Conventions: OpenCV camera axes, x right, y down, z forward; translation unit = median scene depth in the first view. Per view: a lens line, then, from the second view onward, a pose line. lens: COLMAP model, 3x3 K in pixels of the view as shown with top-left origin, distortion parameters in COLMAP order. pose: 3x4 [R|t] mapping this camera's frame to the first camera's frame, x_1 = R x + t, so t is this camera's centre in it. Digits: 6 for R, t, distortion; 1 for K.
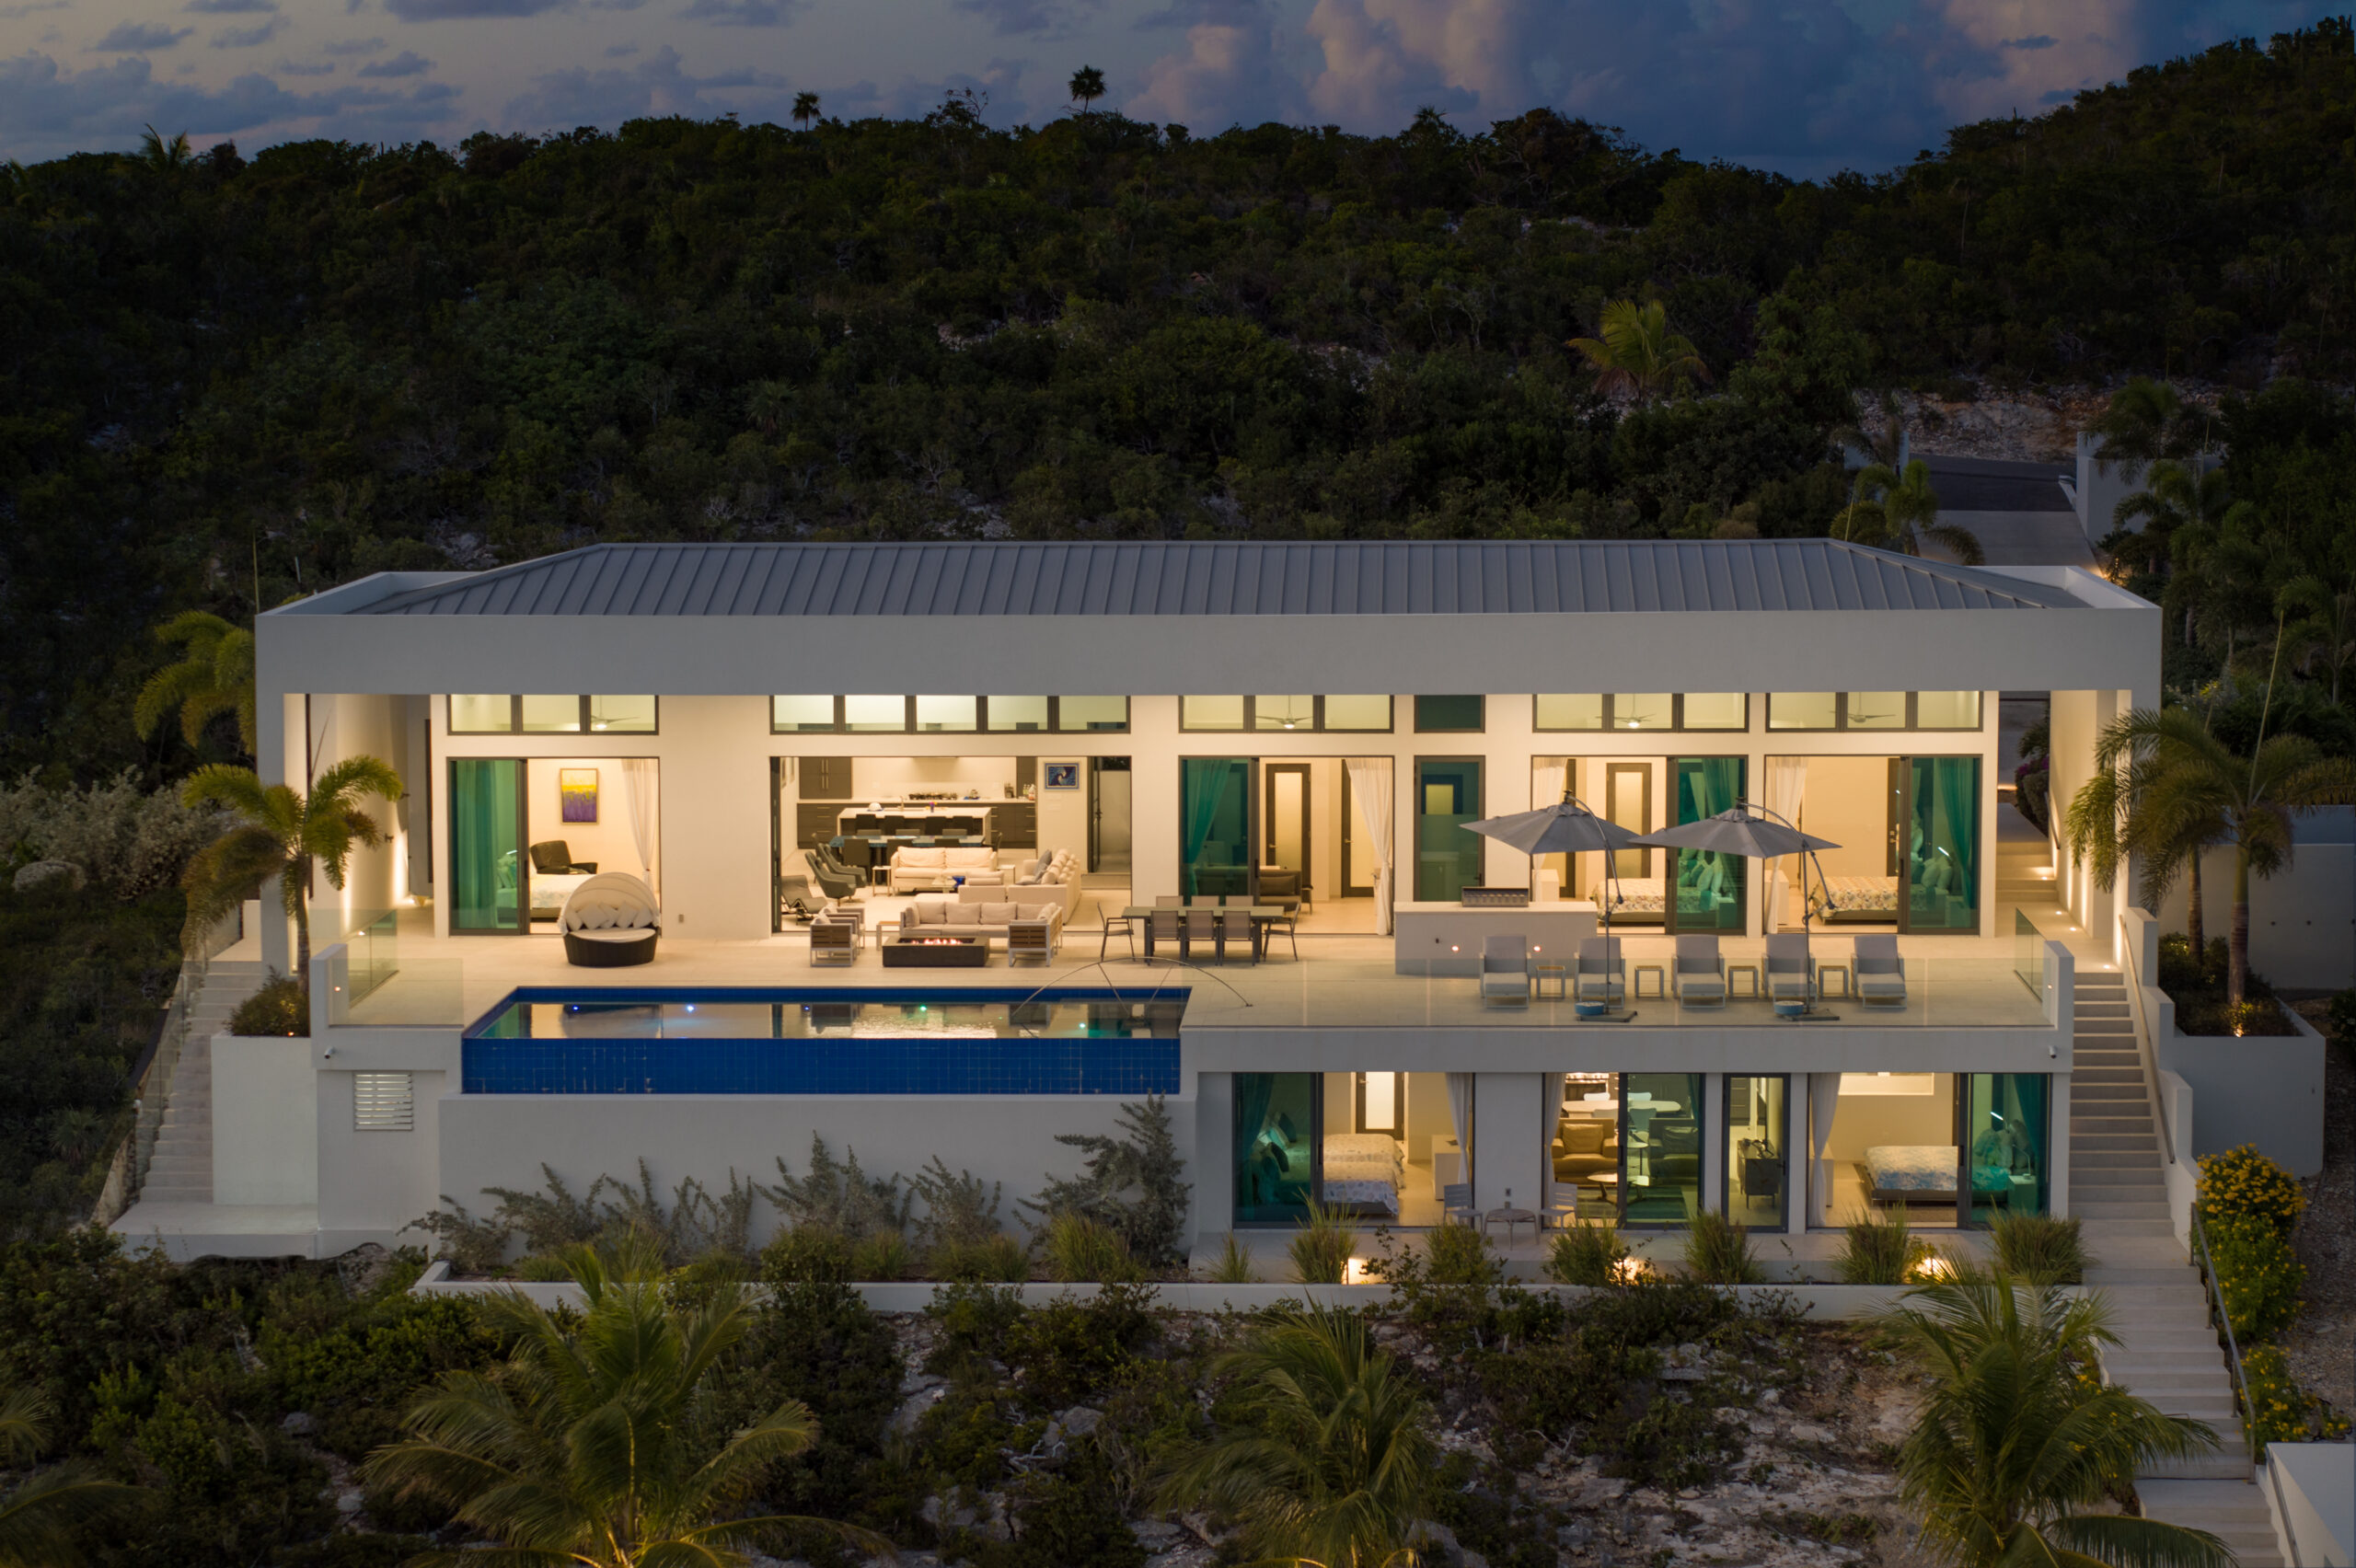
lens RADIAL K [[5029.0, 0, 1178.0], [0, 5029.0, 784.0], [0, 0, 1]] dist [-0.005686, 0.189241]
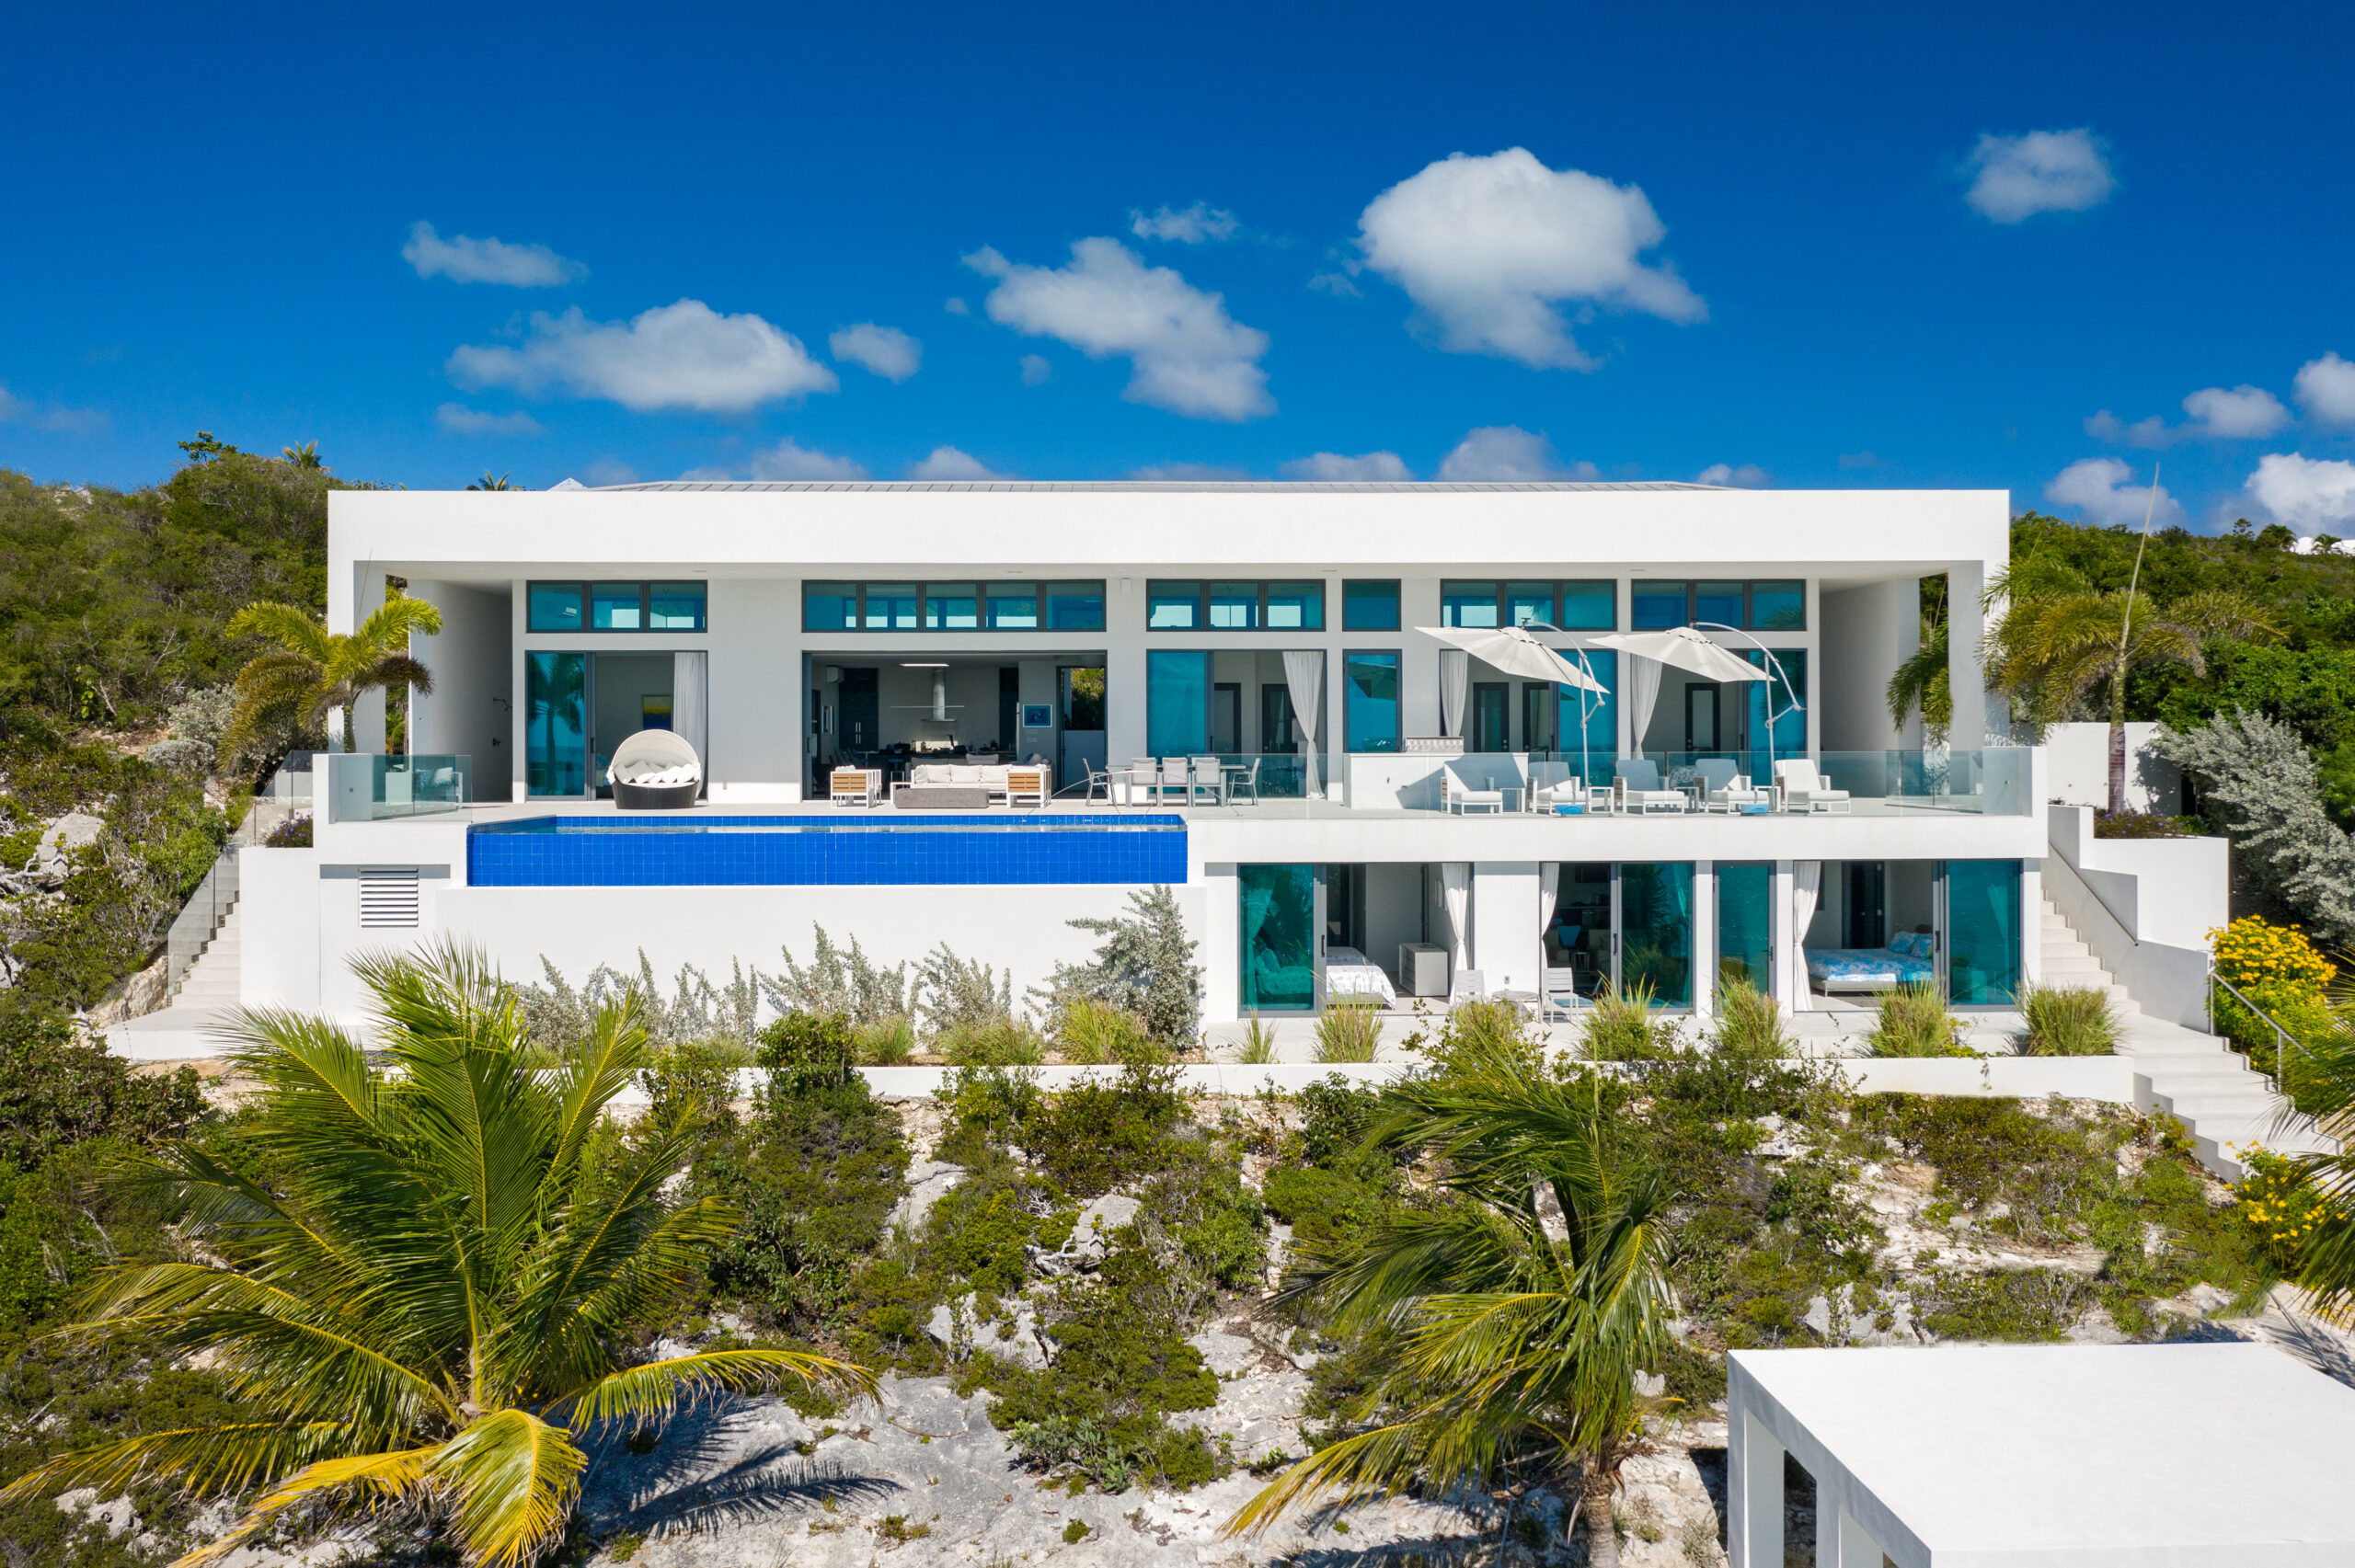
lens RADIAL K [[2107.3, 0, 1177.5], [0, 2107.3, 784.0], [0, 0, 1]] dist [-0.005693, -0.002575]
pose [[0.997729, -0.001128, 0.067346, -0.030292], [0.006448, 0.996867, -0.078827, 0.075851], [-0.067047, 0.079082, 0.994611, 0.584683]]
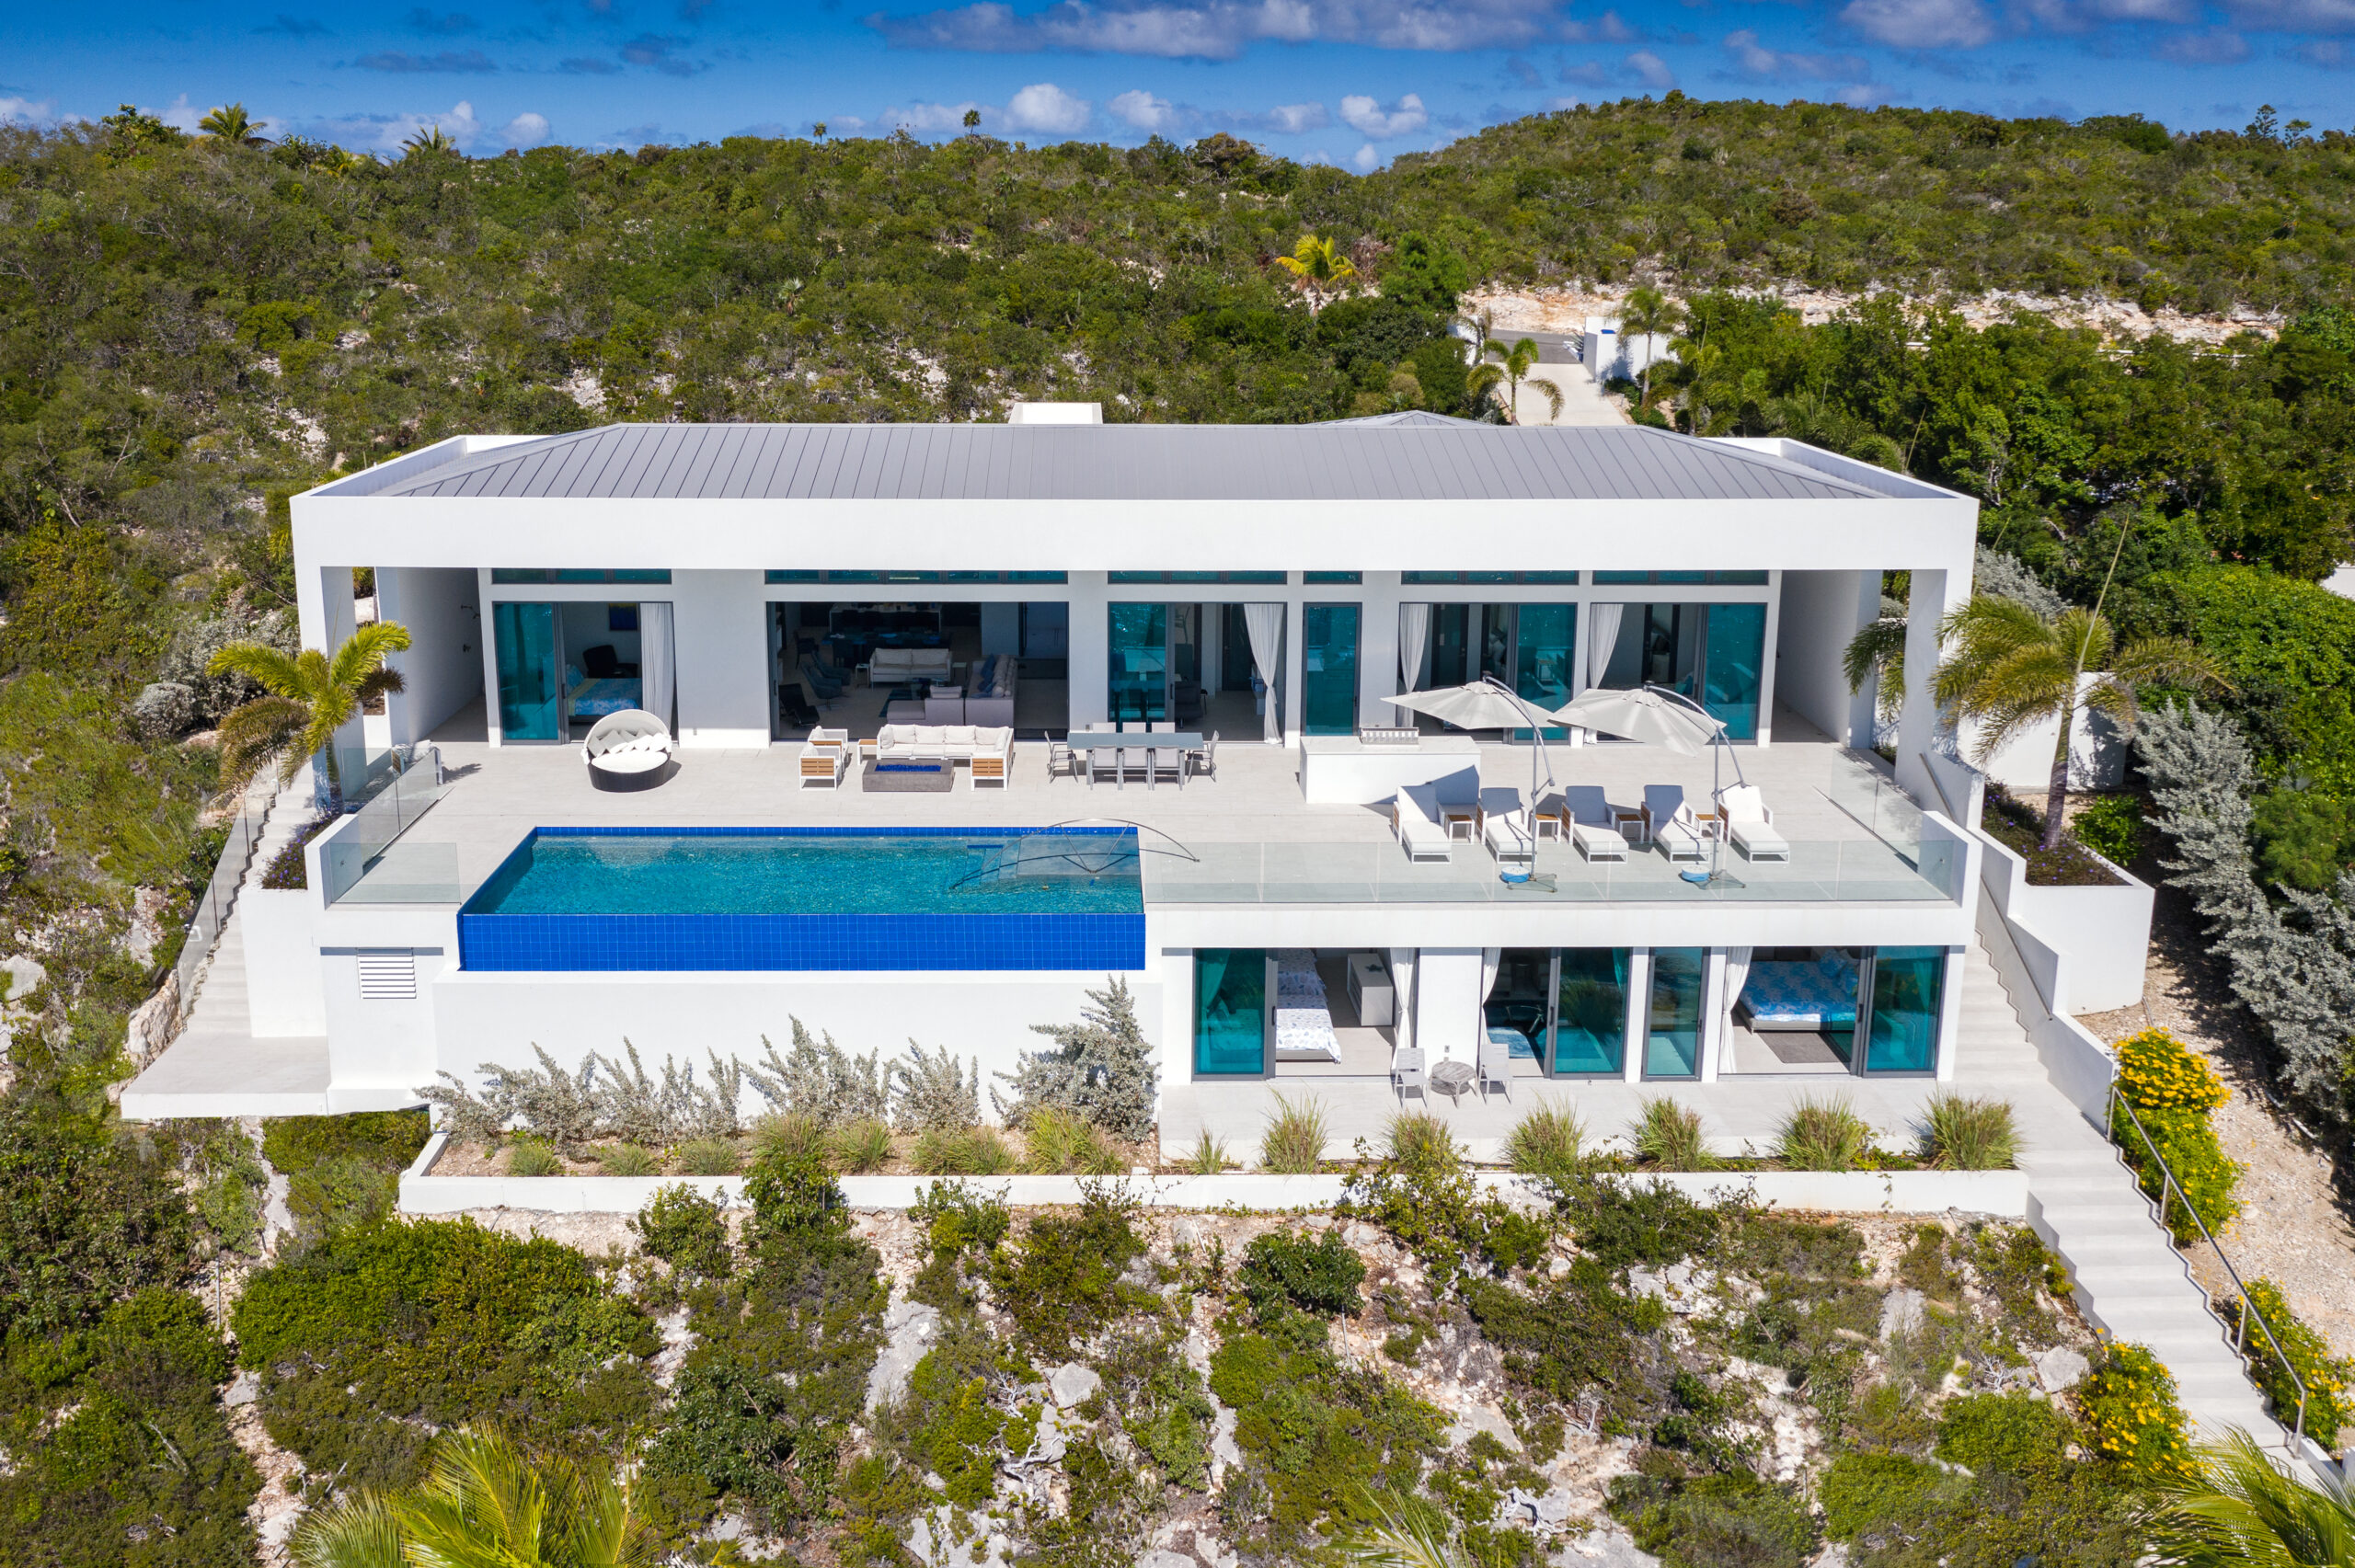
lens RADIAL K [[2117.4, 0, 1116.6], [0, 2117.4, 780.0], [0, 0, 1]] dist [-0.004540, 0.004197]
pose [[0.998445, -0.007935, 0.055171, -0.030058], [-0.000396, 0.988781, 0.149370, -0.043884], [-0.055737, -0.149159, 0.987241, 0.573297]]
